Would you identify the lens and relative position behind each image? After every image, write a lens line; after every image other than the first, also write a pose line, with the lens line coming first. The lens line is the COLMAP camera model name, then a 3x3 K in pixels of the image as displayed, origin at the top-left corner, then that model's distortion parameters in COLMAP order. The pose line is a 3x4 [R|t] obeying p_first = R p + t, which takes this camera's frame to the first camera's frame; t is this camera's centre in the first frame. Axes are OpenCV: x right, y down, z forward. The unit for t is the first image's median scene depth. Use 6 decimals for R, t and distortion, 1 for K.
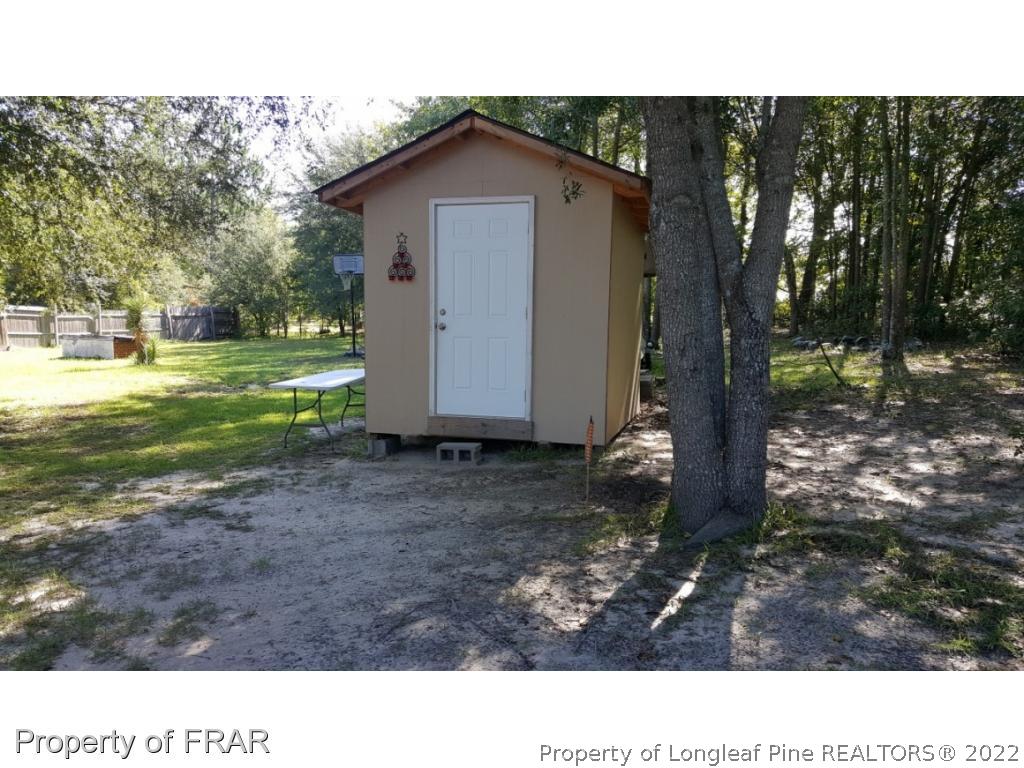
lens RADIAL K [[760.7, 0, 504.7], [0, 760.7, 399.9], [0, 0, 1]] dist [0.166629, -0.271008]
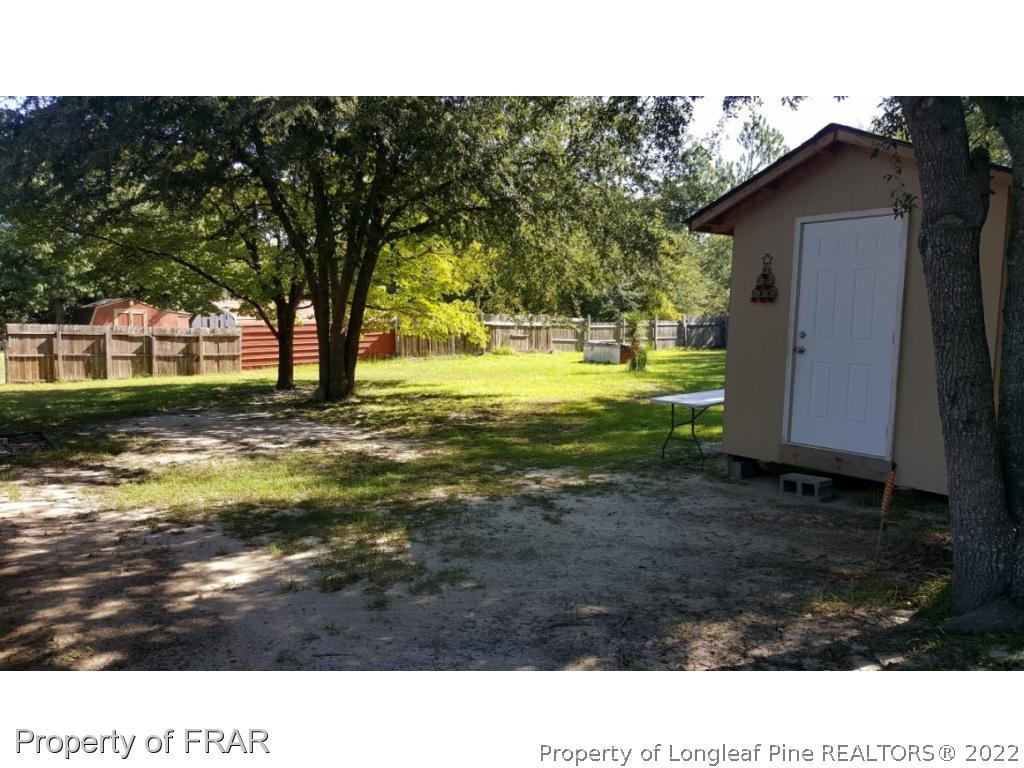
lens RADIAL K [[760.7, 0, 504.7], [0, 760.7, 399.9], [0, 0, 1]] dist [0.166629, -0.271008]
pose [[0.781125, 0.069195, -0.620529, 0.149808], [-0.073802, 0.997105, 0.018285, -0.016405], [0.619998, 0.031513, 0.783970, 0.014863]]
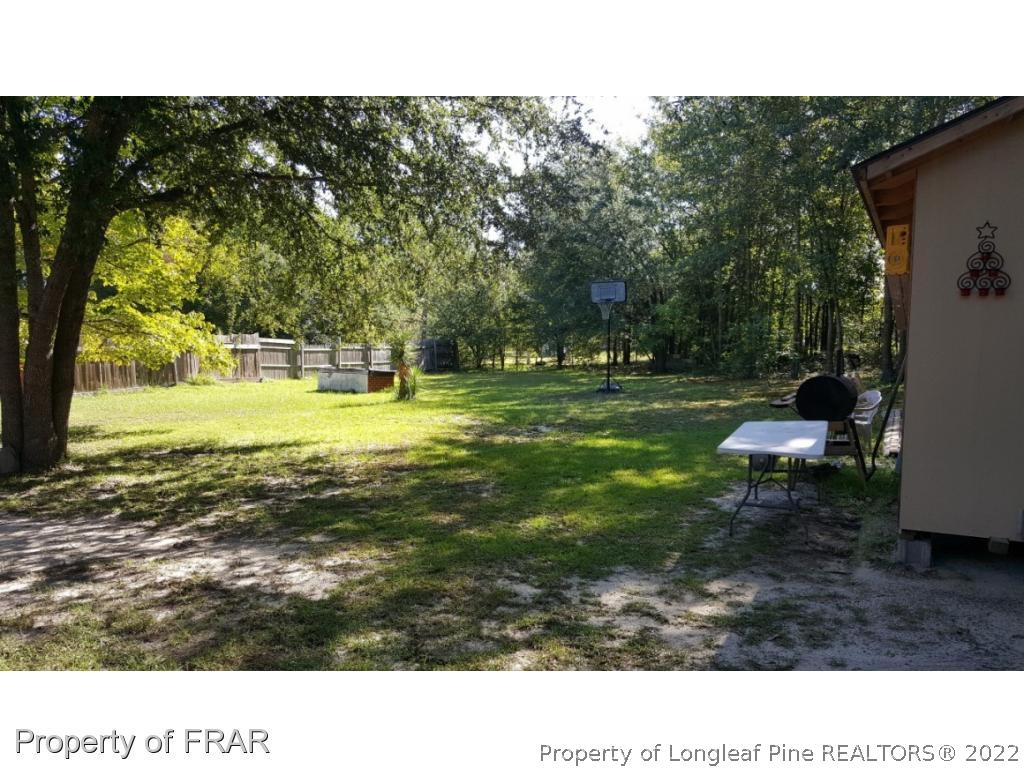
lens RADIAL K [[766.9, 0, 505.2], [0, 766.9, 383.5], [0, 0, 1]] dist [0.127249, -0.189265]
pose [[0.976141, 0.011358, -0.216842, -0.248805], [-0.024726, 0.997949, -0.059039, -0.022544], [0.215726, 0.062992, 0.974420, 0.185067]]
